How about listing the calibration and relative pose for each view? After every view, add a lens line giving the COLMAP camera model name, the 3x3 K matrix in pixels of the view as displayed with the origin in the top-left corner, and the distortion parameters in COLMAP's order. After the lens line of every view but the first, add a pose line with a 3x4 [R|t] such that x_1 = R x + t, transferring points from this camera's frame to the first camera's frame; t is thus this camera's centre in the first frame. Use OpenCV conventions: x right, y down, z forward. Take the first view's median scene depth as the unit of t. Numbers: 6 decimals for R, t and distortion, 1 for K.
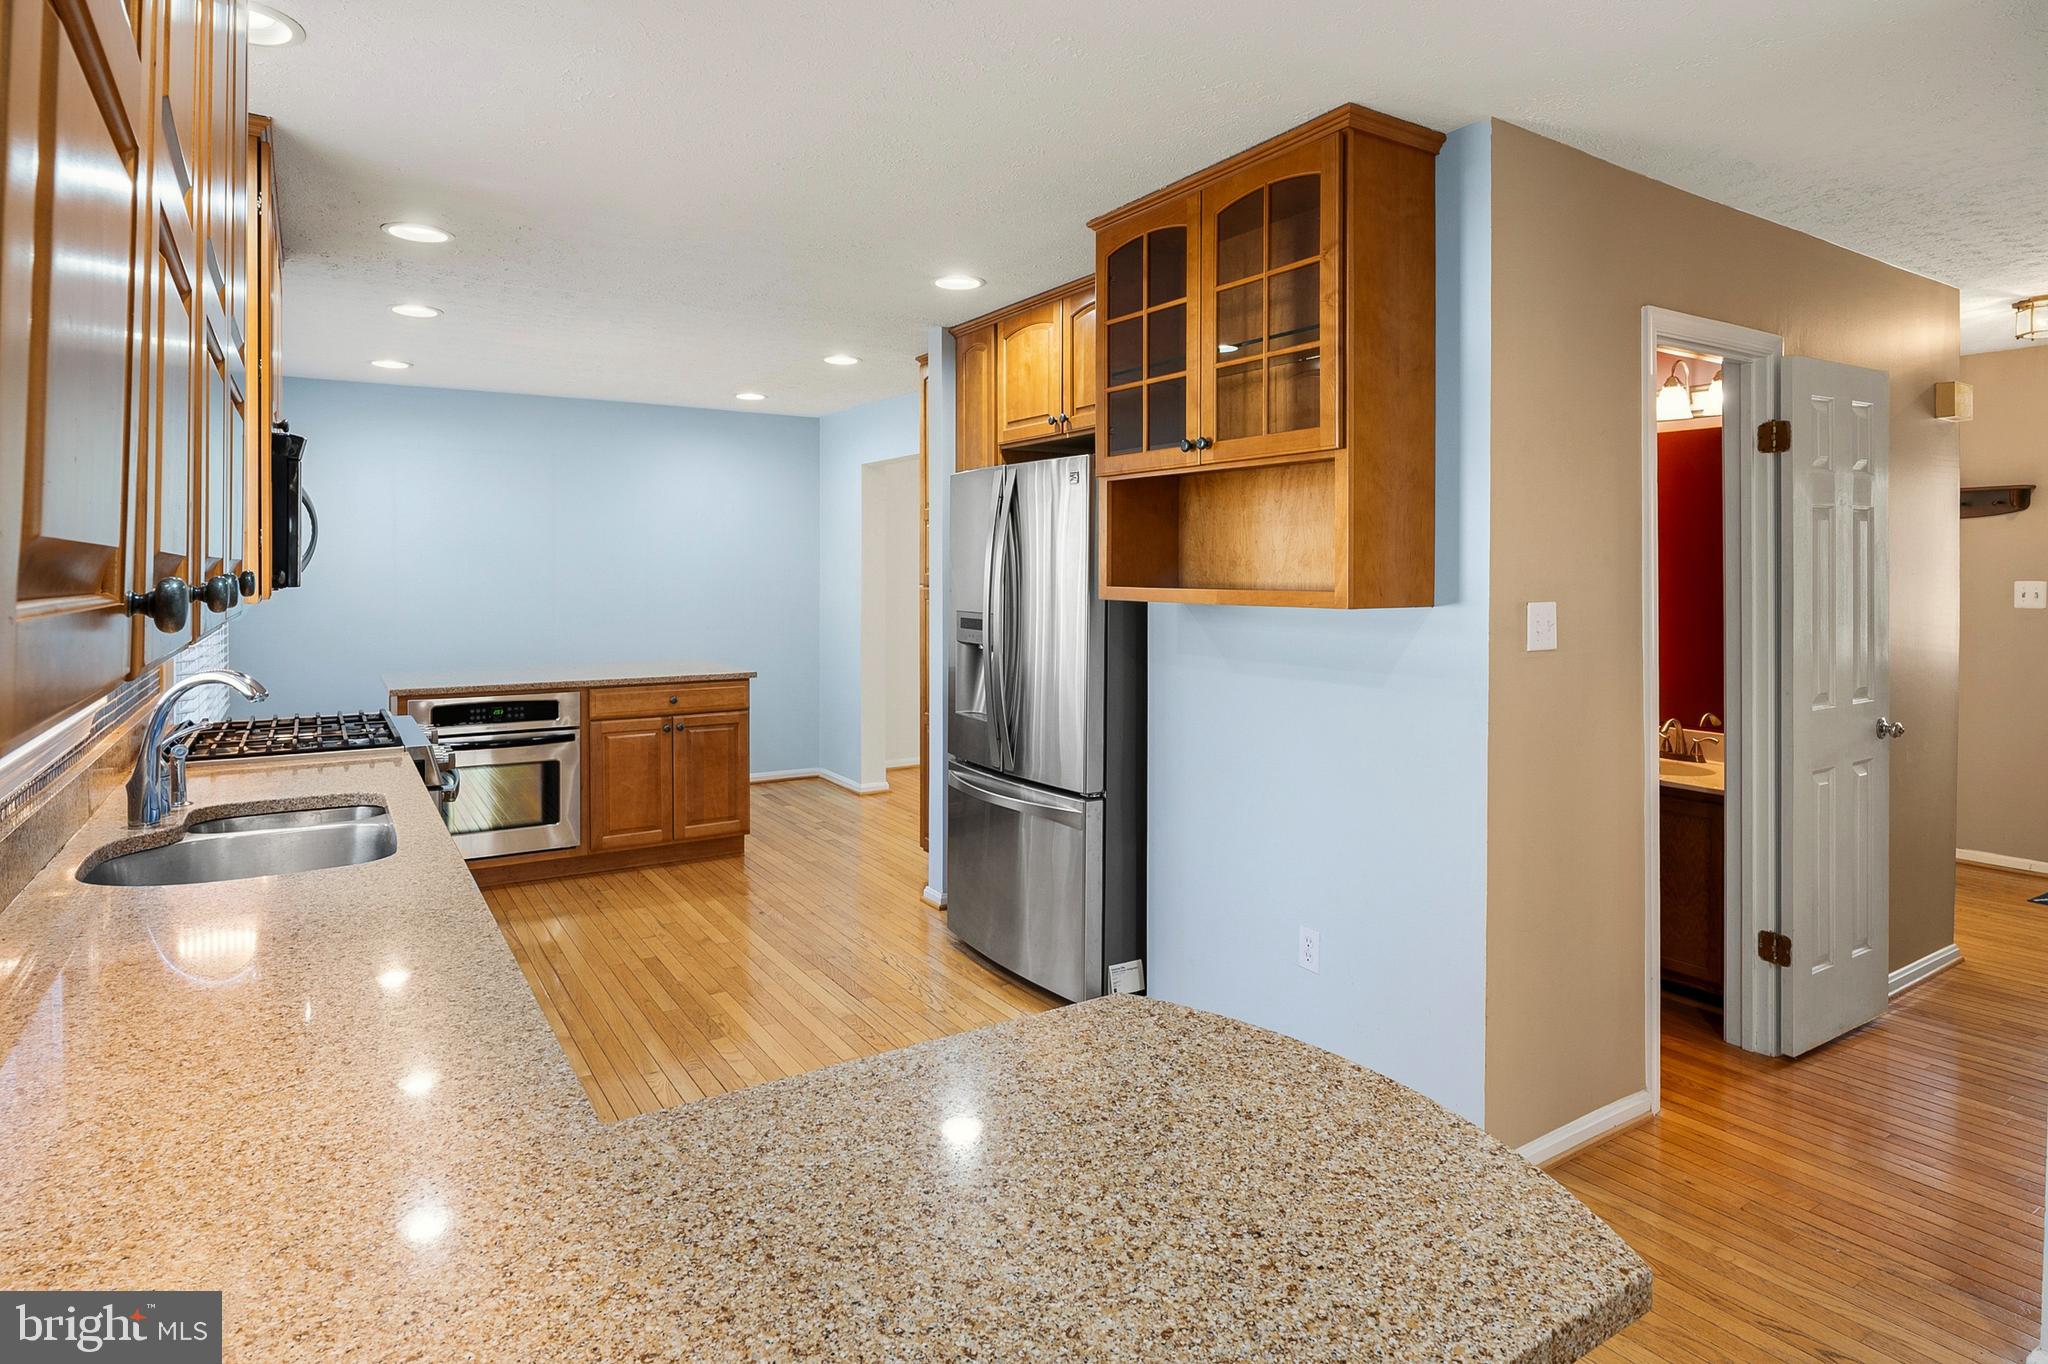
lens RADIAL K [[1112.1, 0, 988.1], [0, 1112.1, 573.0], [0, 0, 1]] dist [-0.003836, -0.002716]
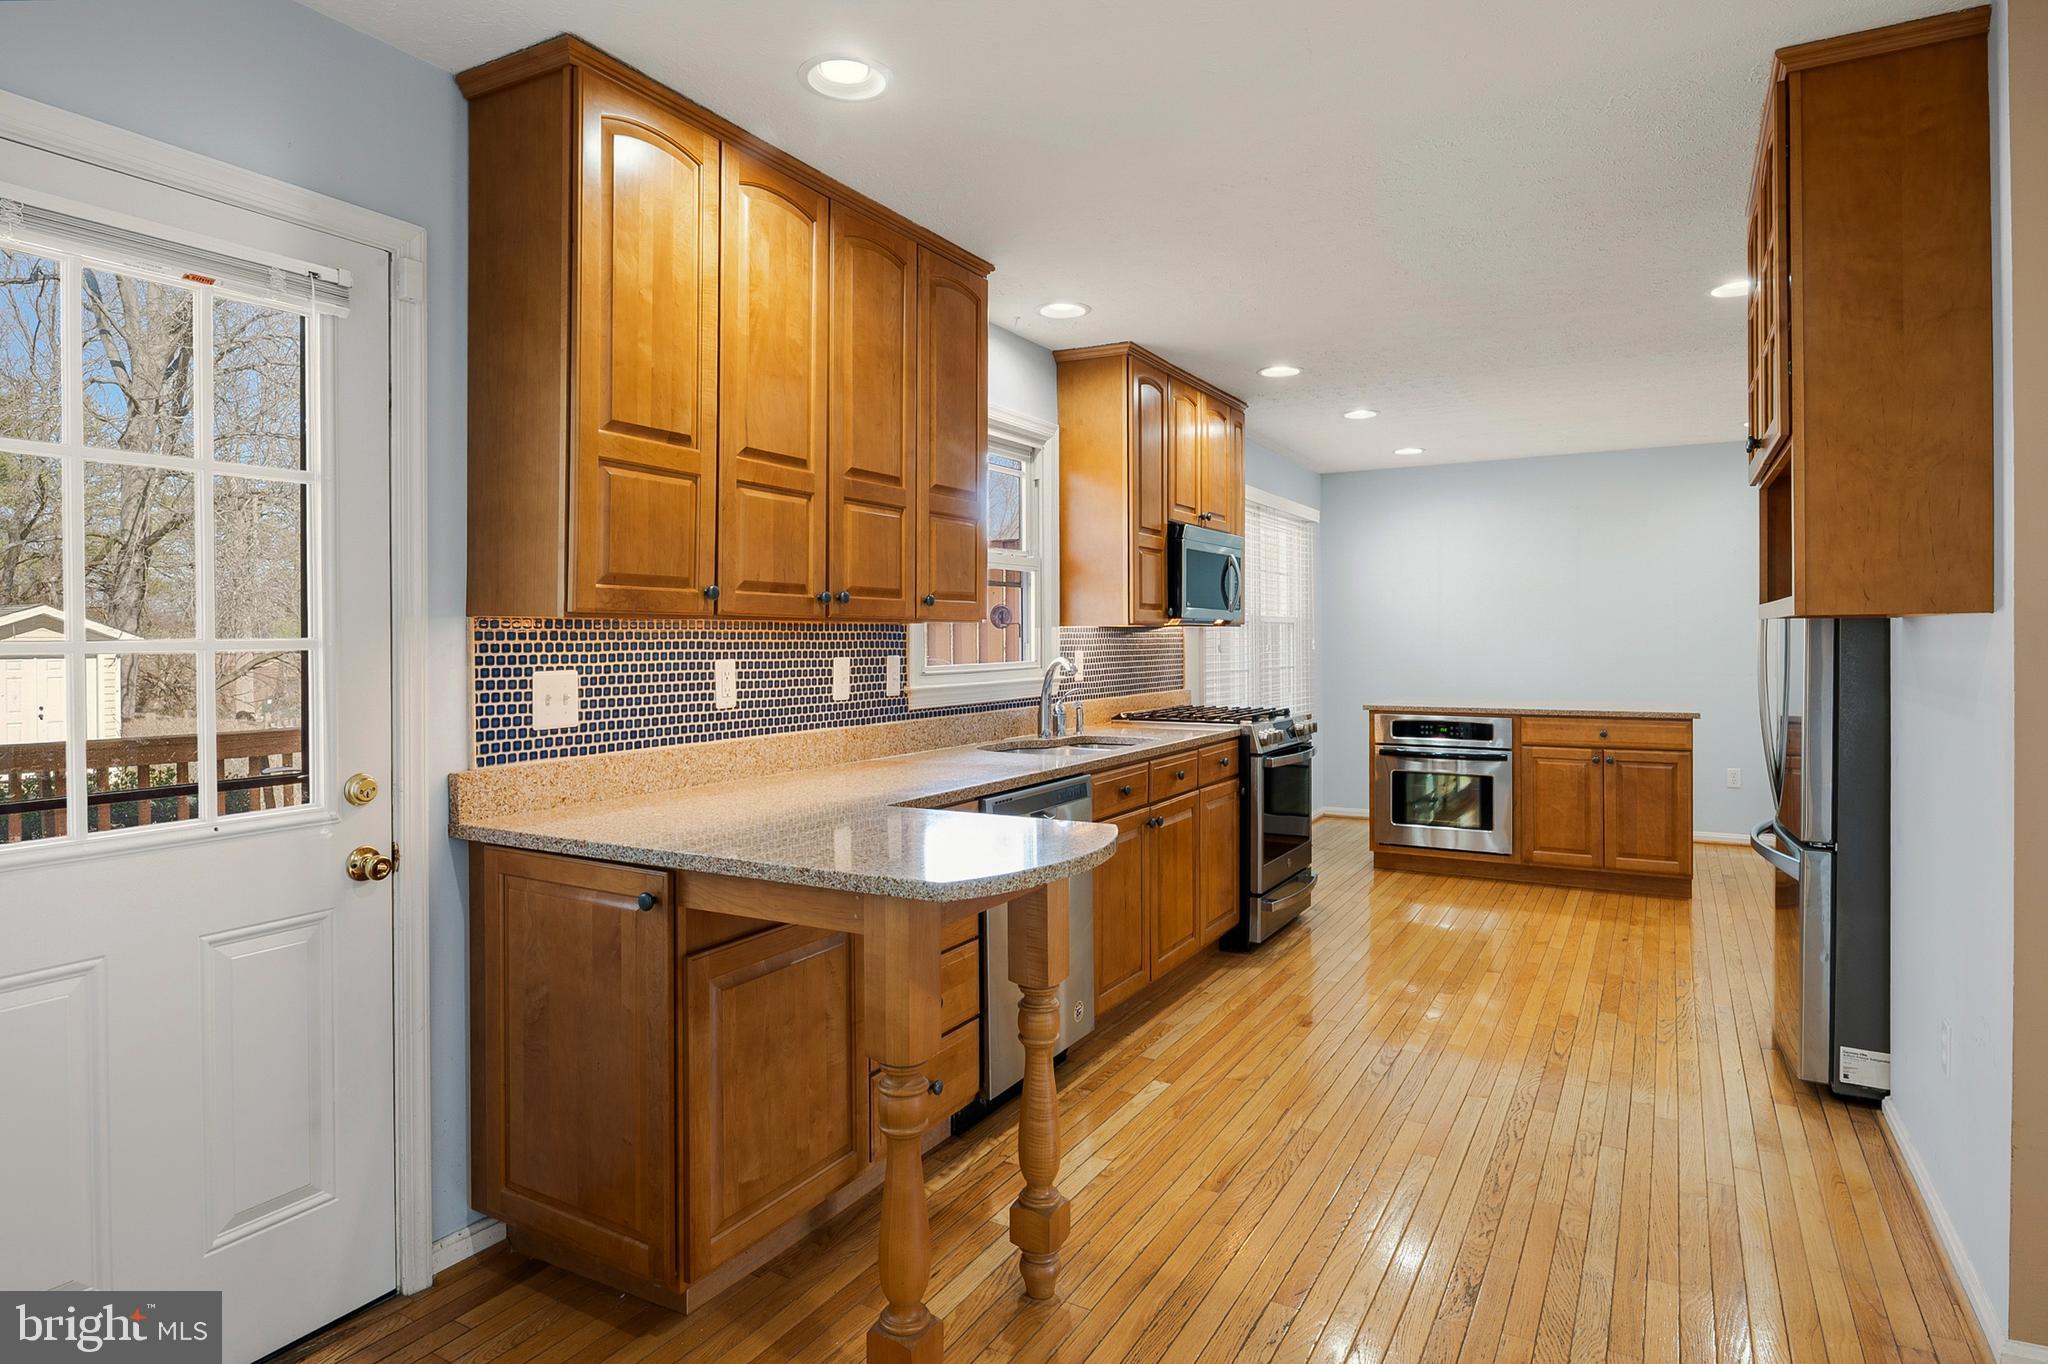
lens RADIAL K [[1112.1, 0, 1009.3], [0, 1112.1, 633.7], [0, 0, 1]] dist [-0.003836, -0.002716]
pose [[0.468180, -0.005220, -0.883617, 0.388230], [0.002720, 0.999986, -0.004466, 0.023789], [0.883629, -0.000313, 0.468188, 0.016943]]
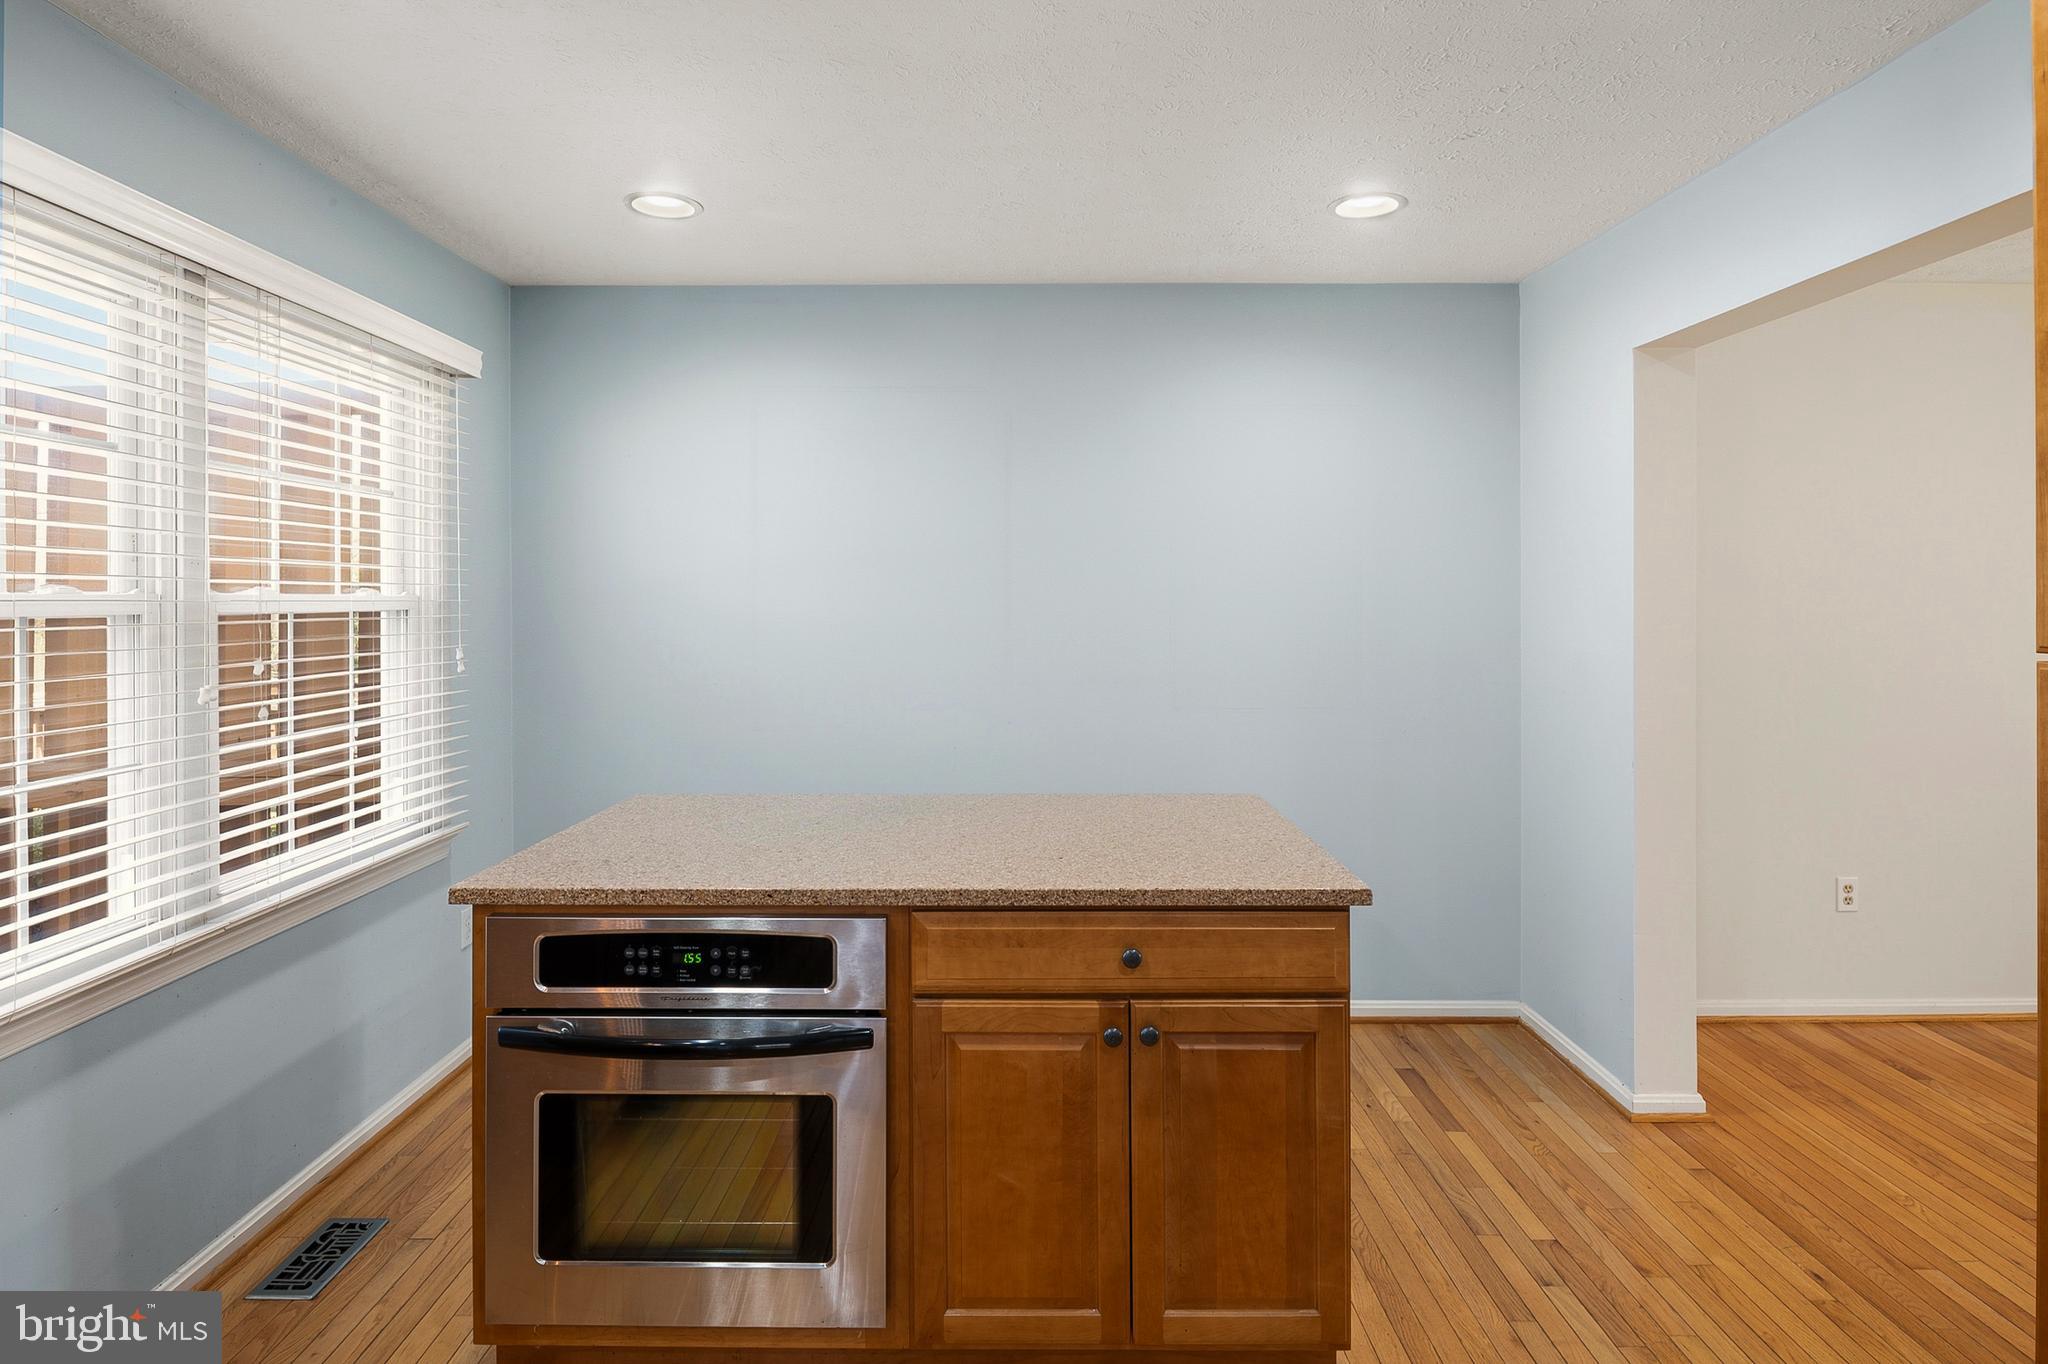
lens RADIAL K [[1112.1, 0, 1014.7], [0, 1112.1, 588.1], [0, 0, 1]] dist [-0.003836, -0.002716]
pose [[0.859450, -0.003444, -0.511209, -0.133976], [-0.000608, 0.999970, -0.007760, -0.002615], [0.511220, 0.006980, 0.859422, 0.686102]]
